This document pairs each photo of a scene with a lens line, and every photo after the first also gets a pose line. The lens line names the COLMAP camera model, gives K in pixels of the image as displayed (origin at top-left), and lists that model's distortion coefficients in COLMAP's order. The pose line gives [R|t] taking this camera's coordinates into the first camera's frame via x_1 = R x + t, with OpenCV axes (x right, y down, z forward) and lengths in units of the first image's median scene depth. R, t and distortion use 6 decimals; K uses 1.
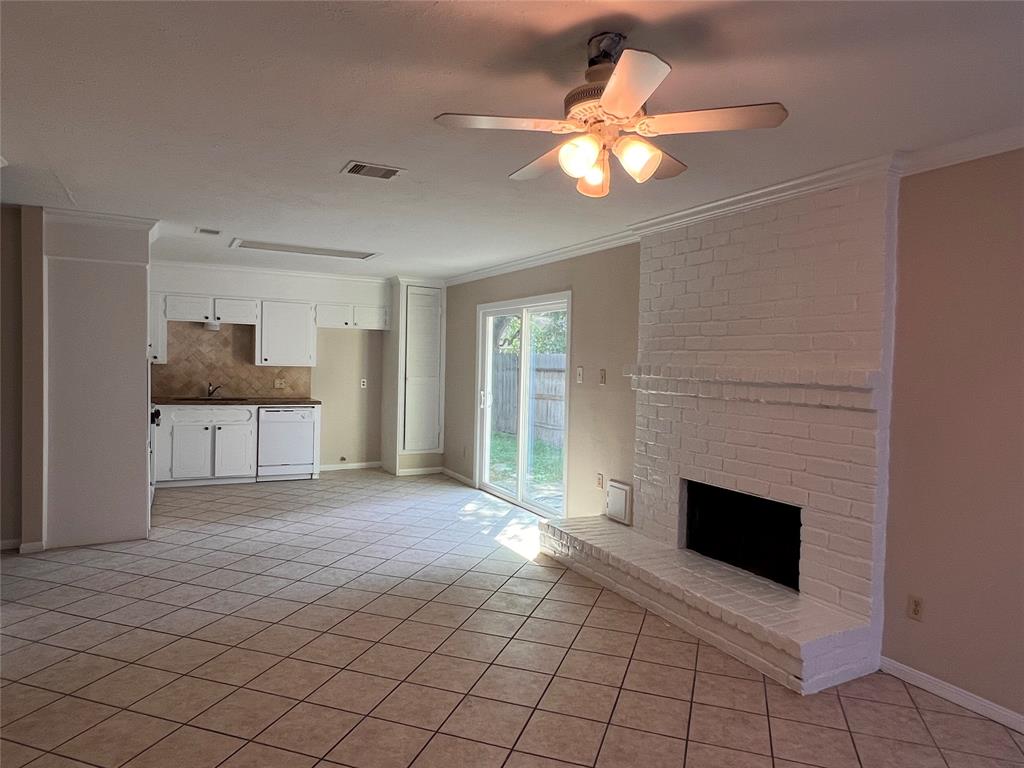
lens RADIAL K [[659.6, 0, 513.5], [0, 659.6, 381.0], [0, 0, 1]] dist [-0.004287, 0.001905]
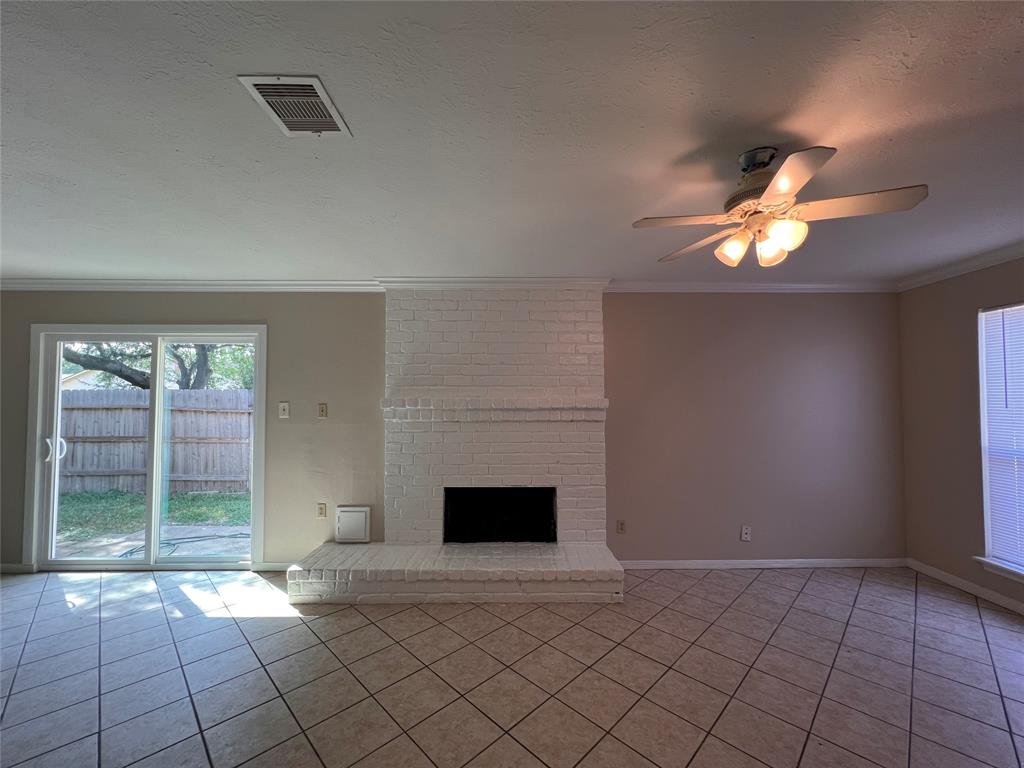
lens RADIAL K [[411.8, 0, 512.9], [0, 411.8, 385.3], [0, 0, 1]] dist [-0.002467, 0.000270]
pose [[0.444698, 0.004615, 0.895669, -0.407619], [0.037797, 0.998999, -0.023914, -0.024734], [-0.894883, 0.044488, 0.444078, 0.546341]]
